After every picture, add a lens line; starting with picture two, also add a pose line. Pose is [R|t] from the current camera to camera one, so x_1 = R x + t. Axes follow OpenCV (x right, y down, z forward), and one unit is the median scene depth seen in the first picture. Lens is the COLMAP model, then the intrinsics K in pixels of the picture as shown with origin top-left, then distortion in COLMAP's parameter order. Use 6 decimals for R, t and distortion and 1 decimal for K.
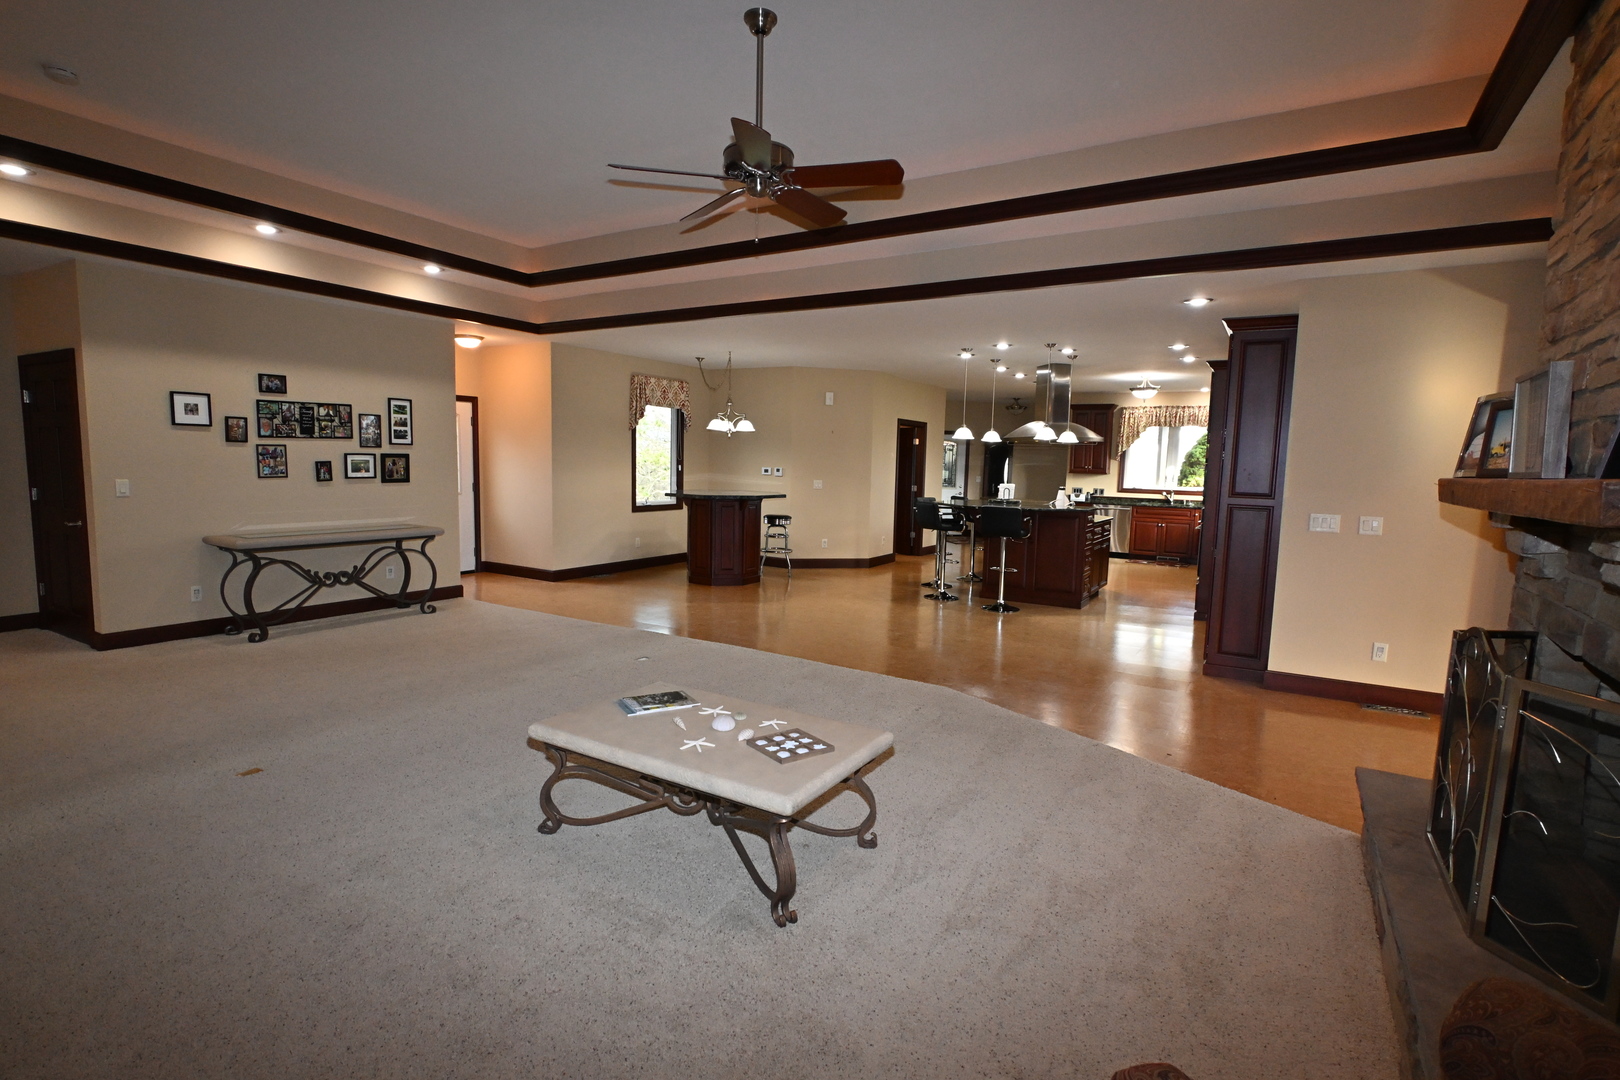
lens RADIAL K [[782.7, 0, 806.4], [0, 782.7, 543.6], [0, 0, 1]] dist [-0.005959, 0.001425]
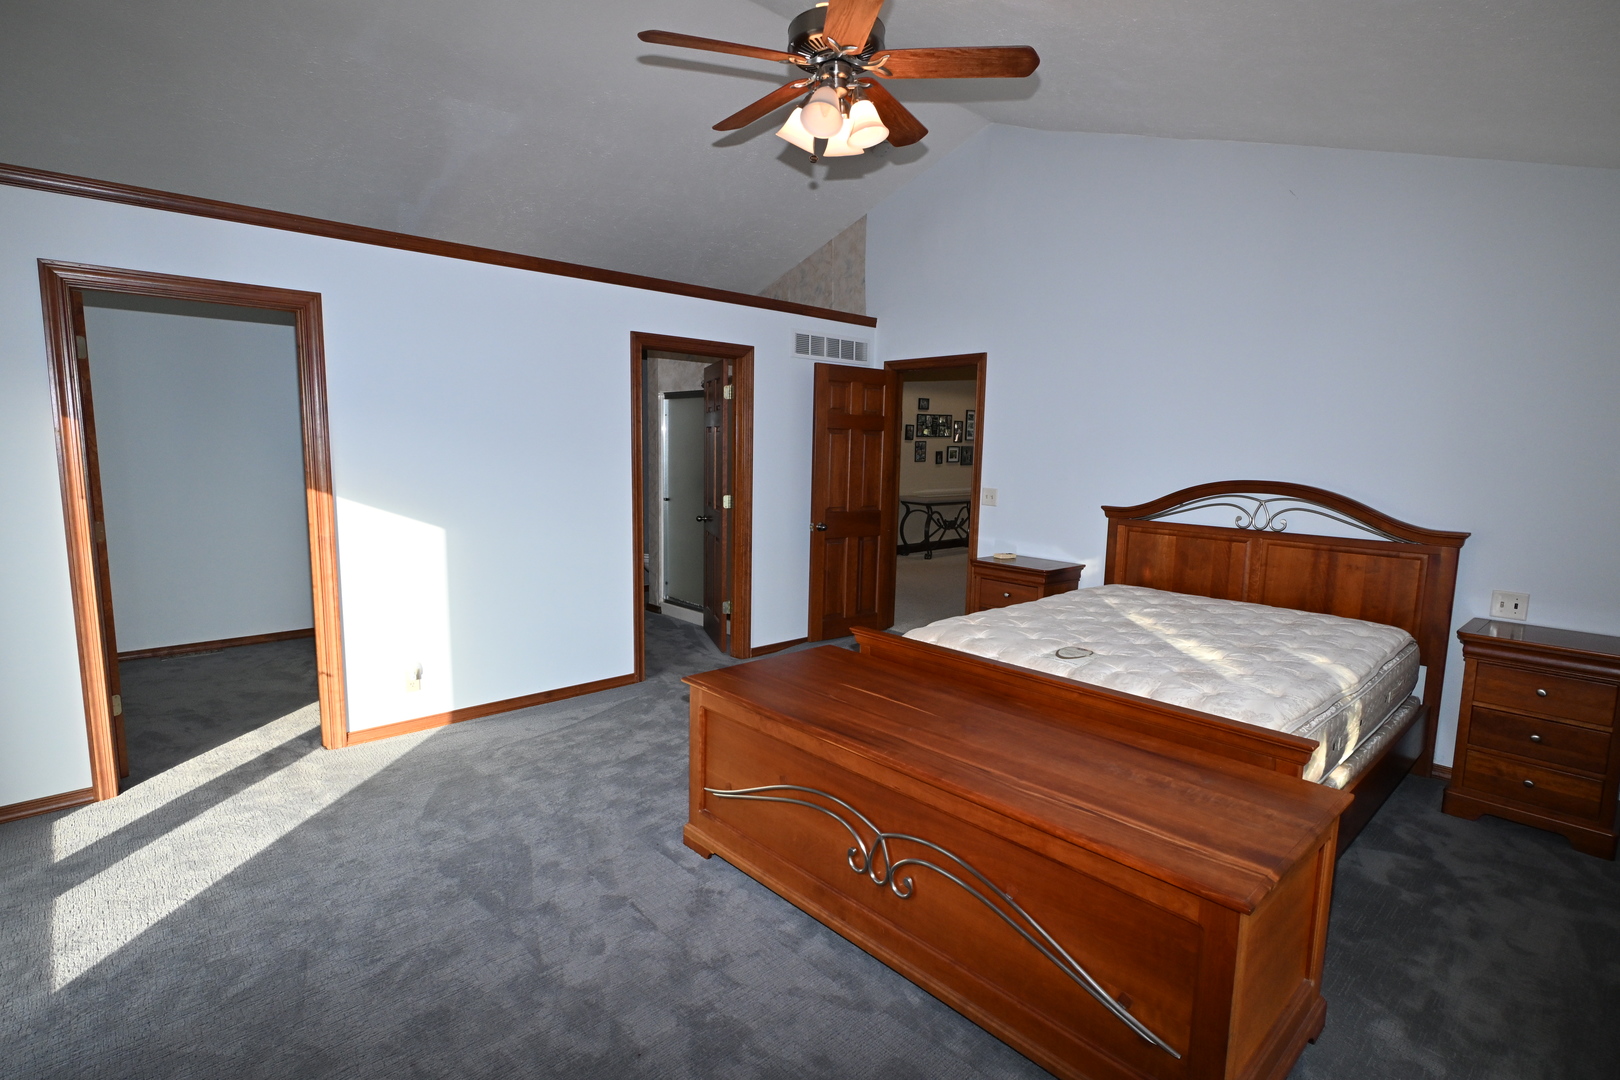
lens RADIAL K [[782.7, 0, 802.6], [0, 782.7, 537.4], [0, 0, 1]] dist [-0.005959, 0.001425]
pose [[0.960733, 0.027238, -0.276136, -0.307877], [-0.024780, 0.999616, 0.012388, 0.039985], [0.276367, -0.005059, 0.961039, -0.427241]]
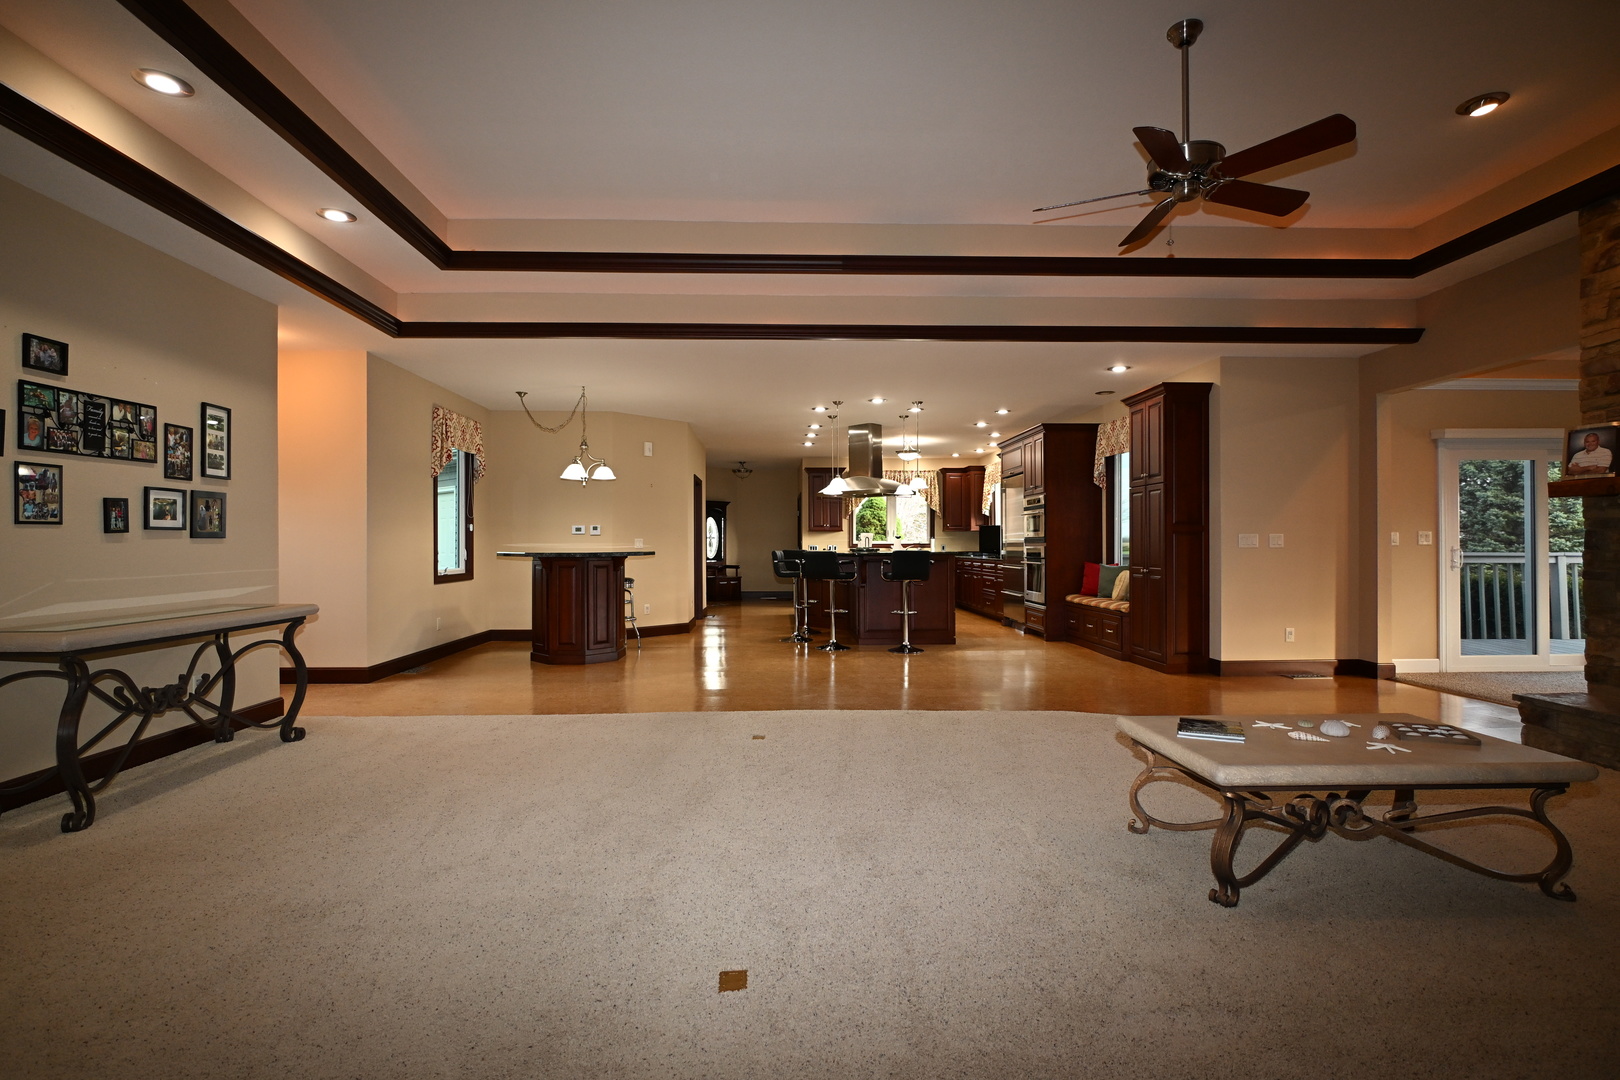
lens RADIAL K [[782.7, 0, 807.5], [0, 782.7, 542.3], [0, 0, 1]] dist [-0.005959, 0.001425]
pose [[0.831542, -0.024980, 0.554900, -0.358721], [0.081907, 0.993582, -0.078014, 0.009423], [-0.549390, 0.110322, 0.828251, 0.171632]]
